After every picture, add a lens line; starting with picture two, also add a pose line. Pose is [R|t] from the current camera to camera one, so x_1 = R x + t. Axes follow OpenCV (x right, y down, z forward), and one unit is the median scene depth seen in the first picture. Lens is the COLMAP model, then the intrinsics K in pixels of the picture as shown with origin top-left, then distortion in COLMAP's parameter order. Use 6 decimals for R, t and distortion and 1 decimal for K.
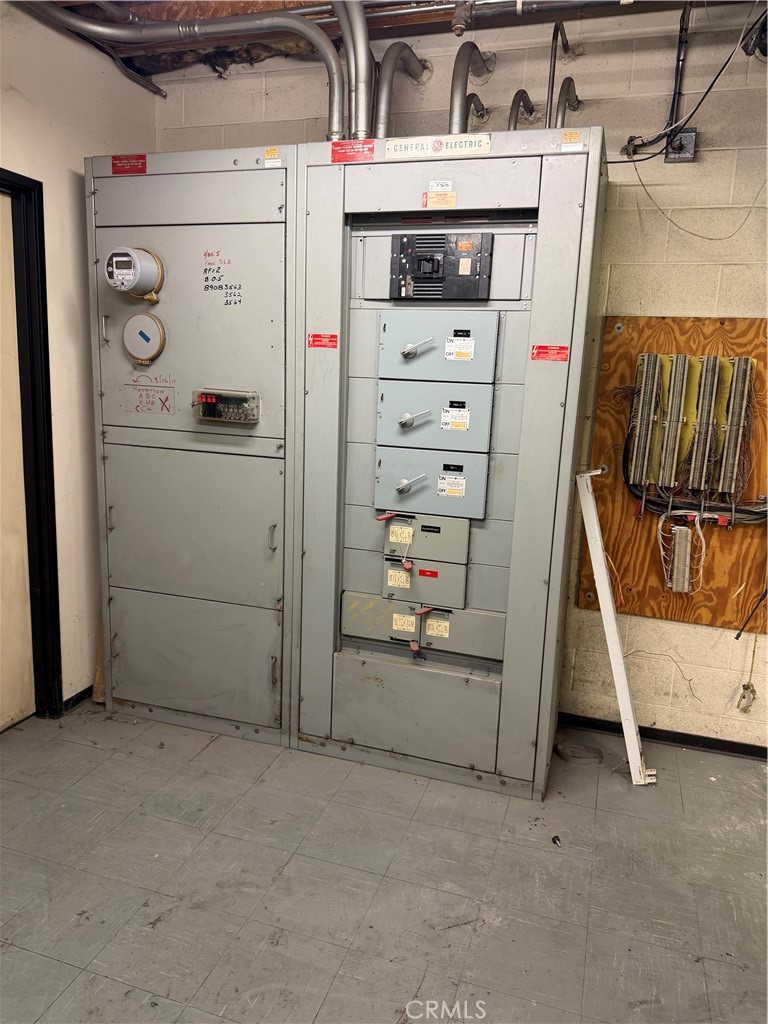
lens RADIAL K [[723.1, 0, 389.0], [0, 723.1, 523.5], [0, 0, 1]] dist [0.181824, -0.395655]
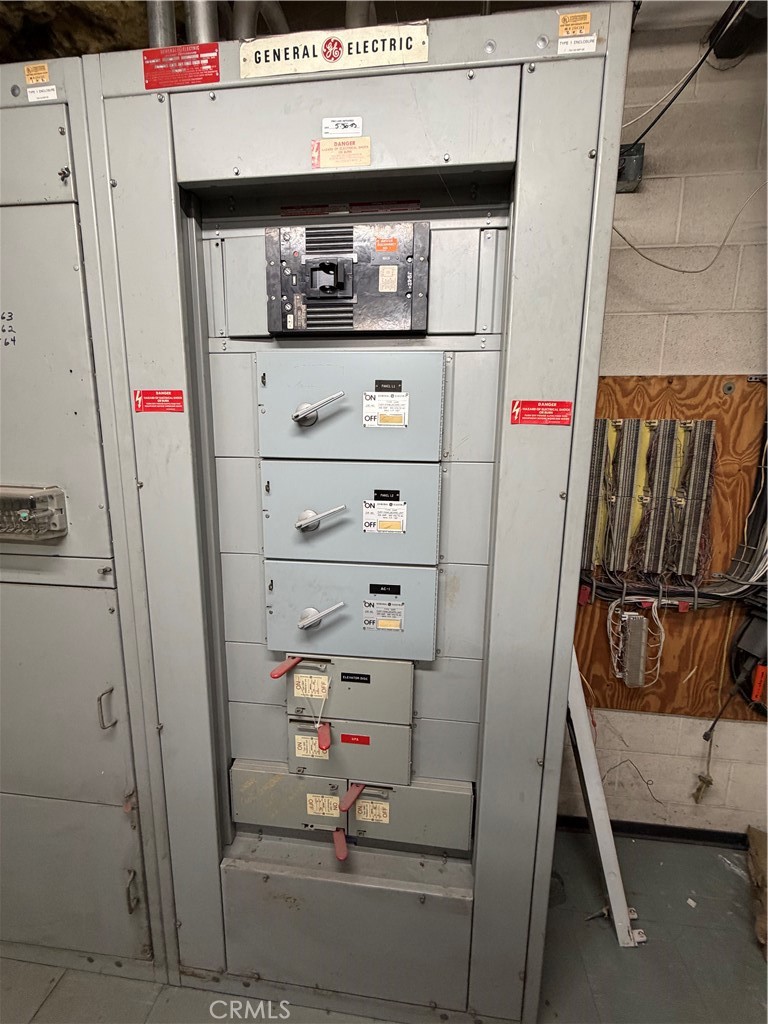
lens RADIAL K [[409.7, 0, 384.0], [0, 409.7, 512.0], [0, 0, 1]] dist [0.001668, 0.000100]
pose [[0.979913, -0.059887, 0.190224, 0.020431], [0.065904, 0.997501, -0.025460, -0.131924], [-0.188224, 0.037485, 0.981411, 0.609827]]
